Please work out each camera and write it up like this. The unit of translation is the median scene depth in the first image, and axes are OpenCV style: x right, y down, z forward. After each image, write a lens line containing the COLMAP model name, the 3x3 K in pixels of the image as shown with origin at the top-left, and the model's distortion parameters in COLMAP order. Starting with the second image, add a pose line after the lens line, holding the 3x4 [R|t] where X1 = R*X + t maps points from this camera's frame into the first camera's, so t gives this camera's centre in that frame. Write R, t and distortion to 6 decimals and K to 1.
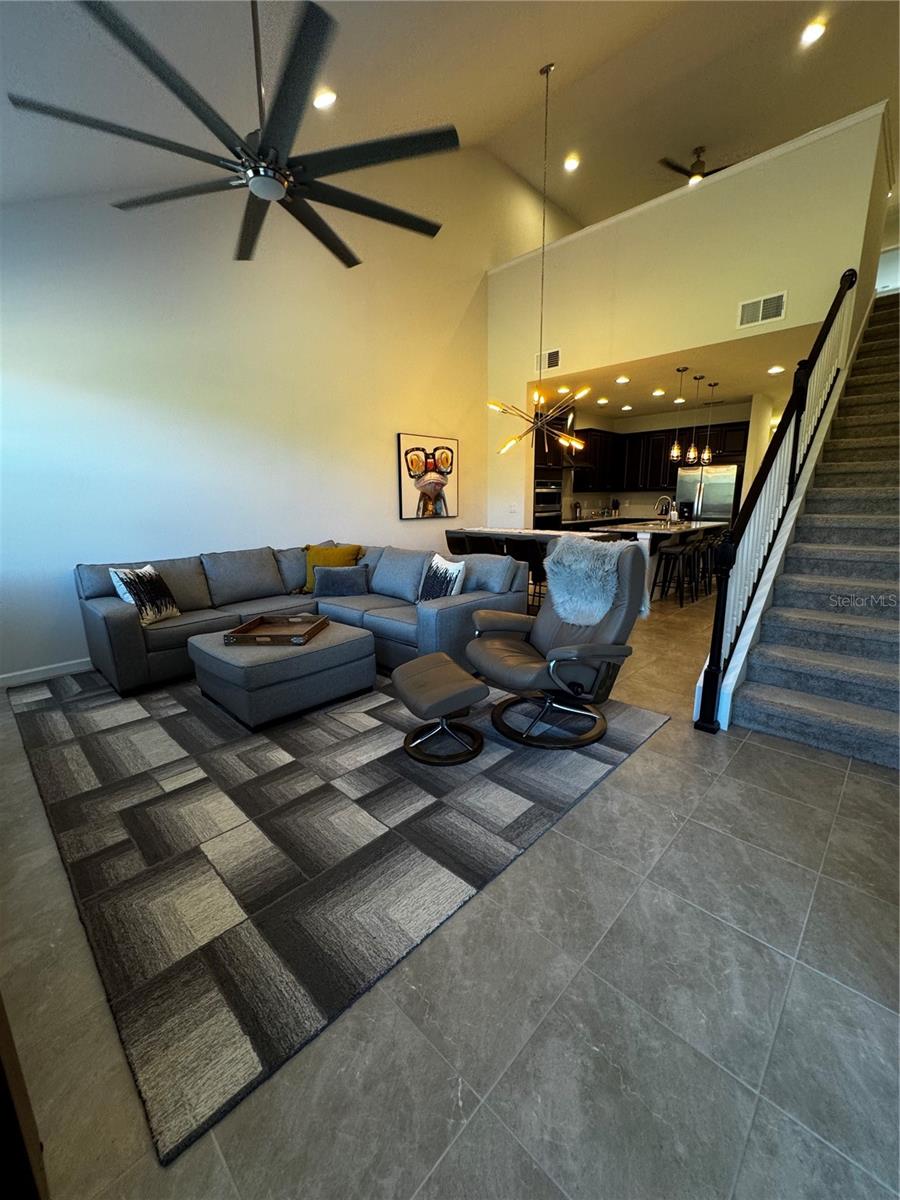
lens RADIAL K [[481.9, 0, 450.0], [0, 481.9, 600.0], [0, 0, 1]] dist [0.000322, -0.000020]
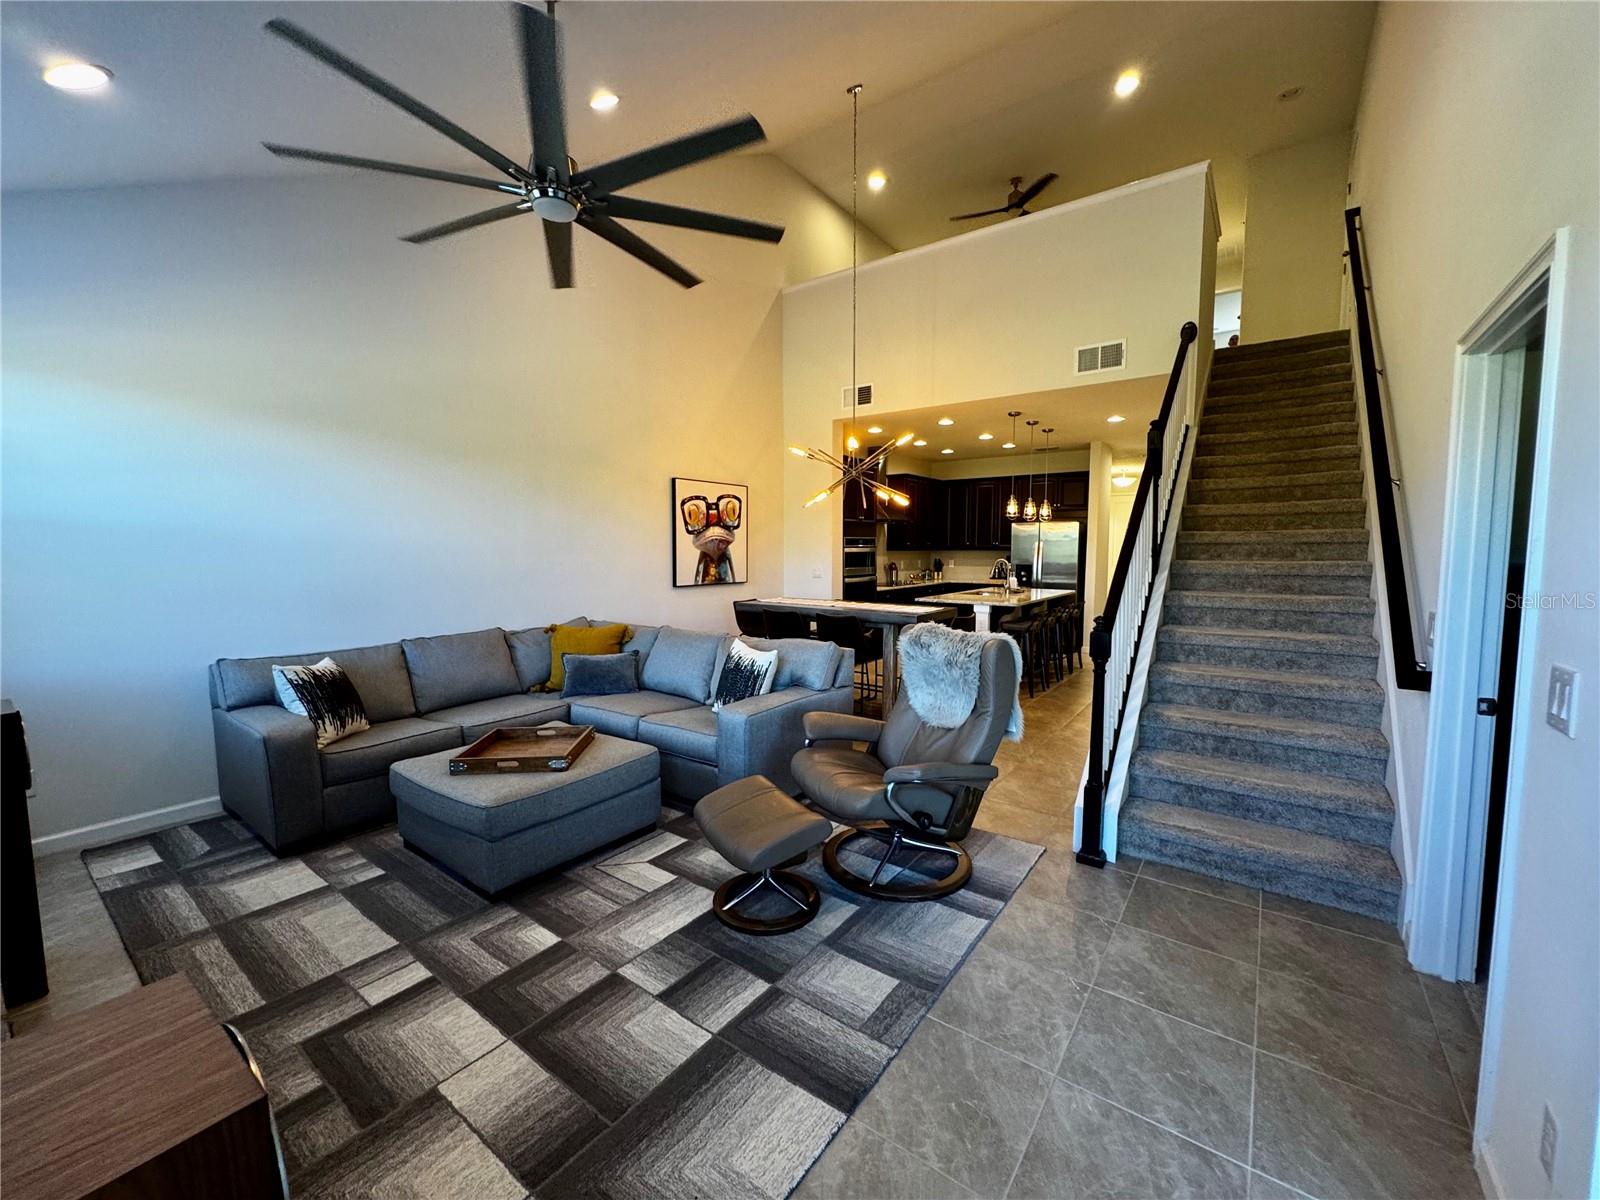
lens RADIAL K [[642.6, 0, 801.0], [0, 642.6, 597.0], [0, 0, 1]] dist [0.000322, -0.000020]
pose [[0.991002, 0.000898, 0.133847, -0.086700], [0.016645, 0.991389, -0.129891, -0.037199], [-0.132812, 0.130950, 0.982453, -0.040855]]
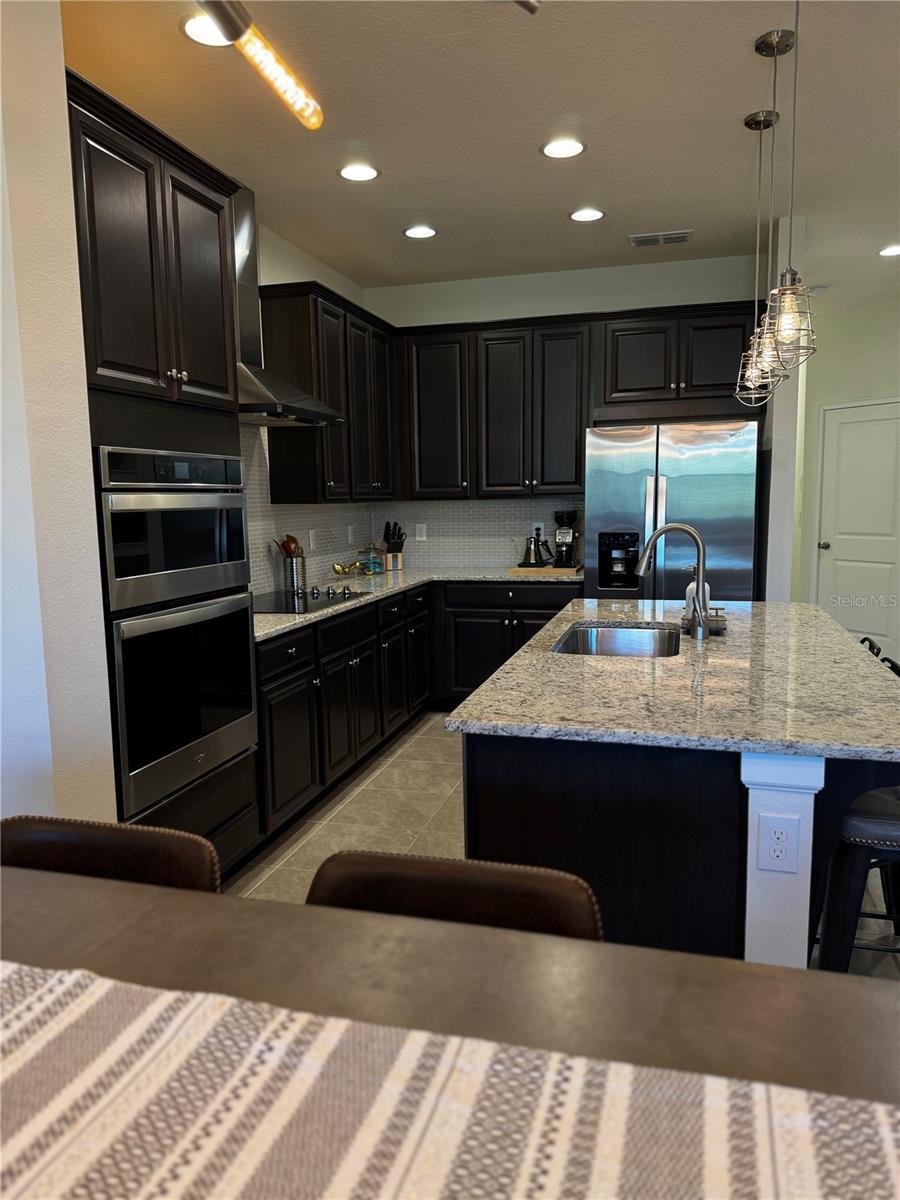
lens RADIAL K [[843.0, 0, 450.0], [0, 843.0, 600.0], [0, 0, 1]] dist [0.096218, -0.037109]
pose [[0.879632, -0.061091, 0.471716, 0.337059], [0.105543, 0.992064, -0.068330, -0.380734], [-0.463798, 0.109892, 0.879099, 1.618850]]
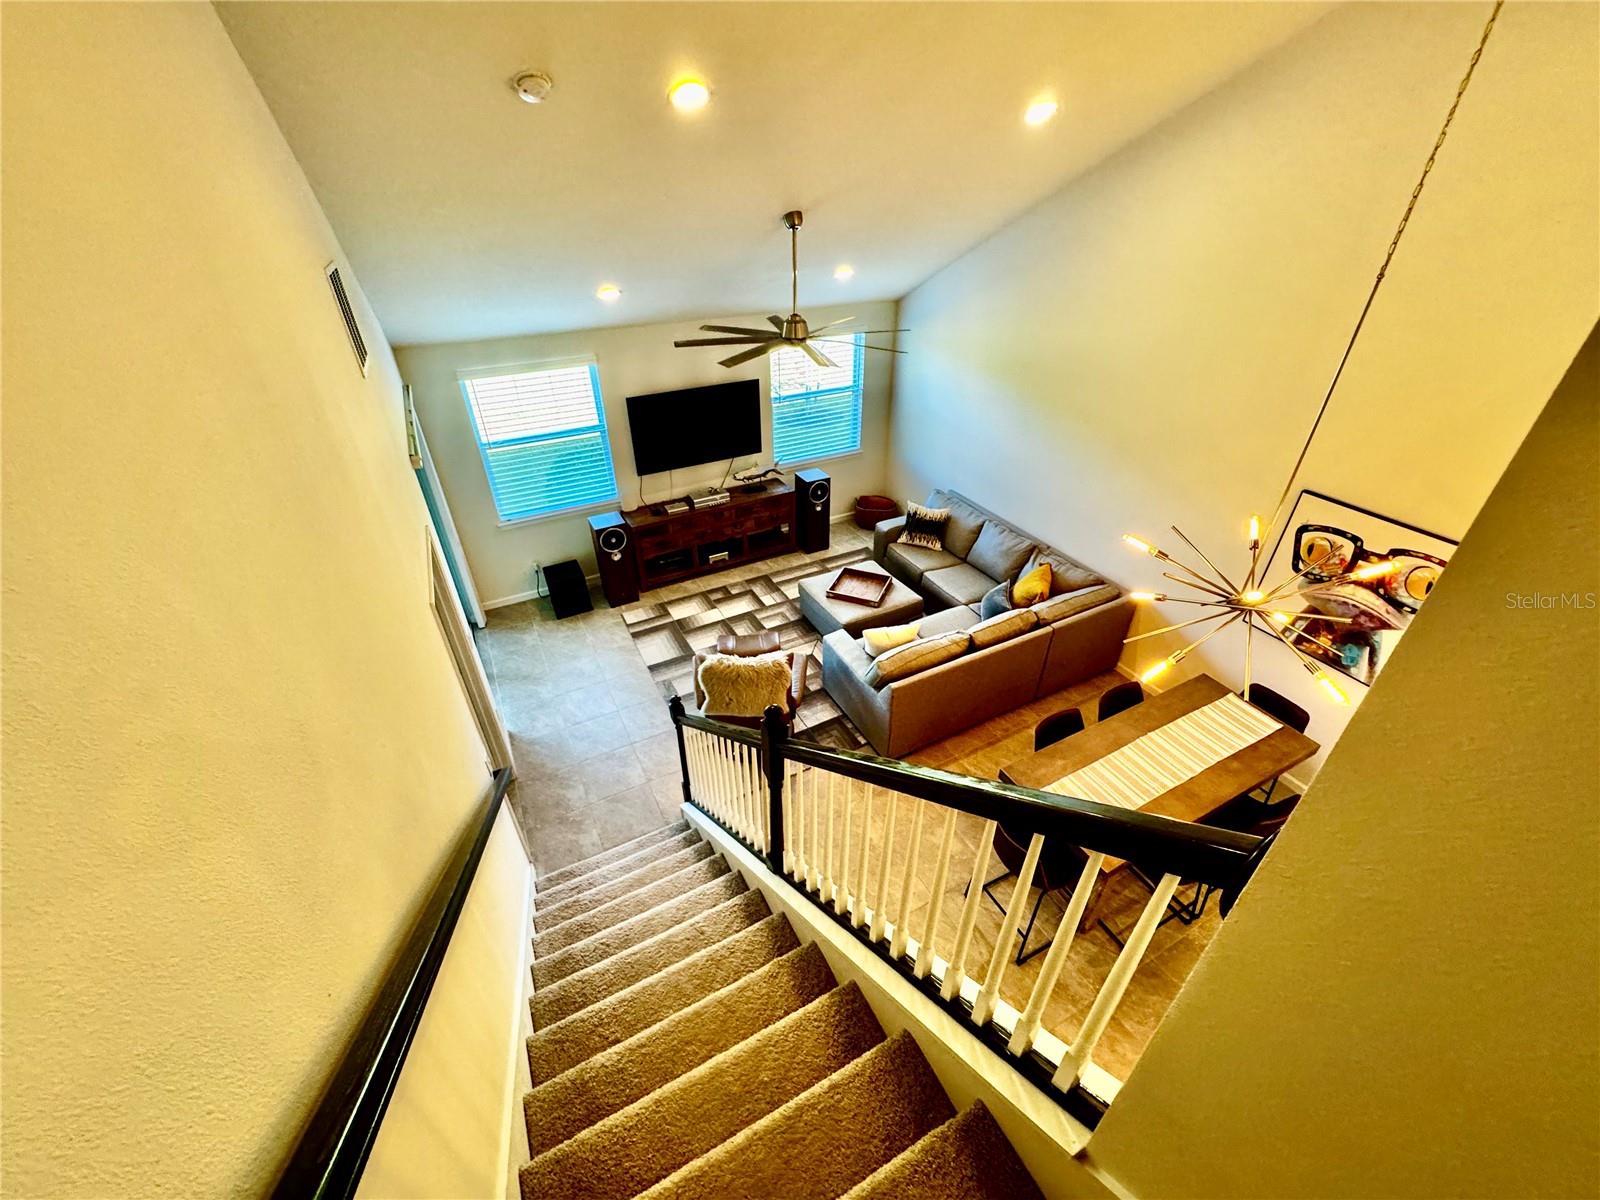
lens RADIAL K [[642.6, 0, 801.0], [0, 642.6, 597.0], [0, 0, 1]] dist [0.000322, -0.000020]
pose [[-0.311573, 0.528394, -0.789760, 1.443289], [-0.190402, 0.779560, 0.596686, -1.195020], [0.930951, 0.336283, -0.142283, 1.296621]]
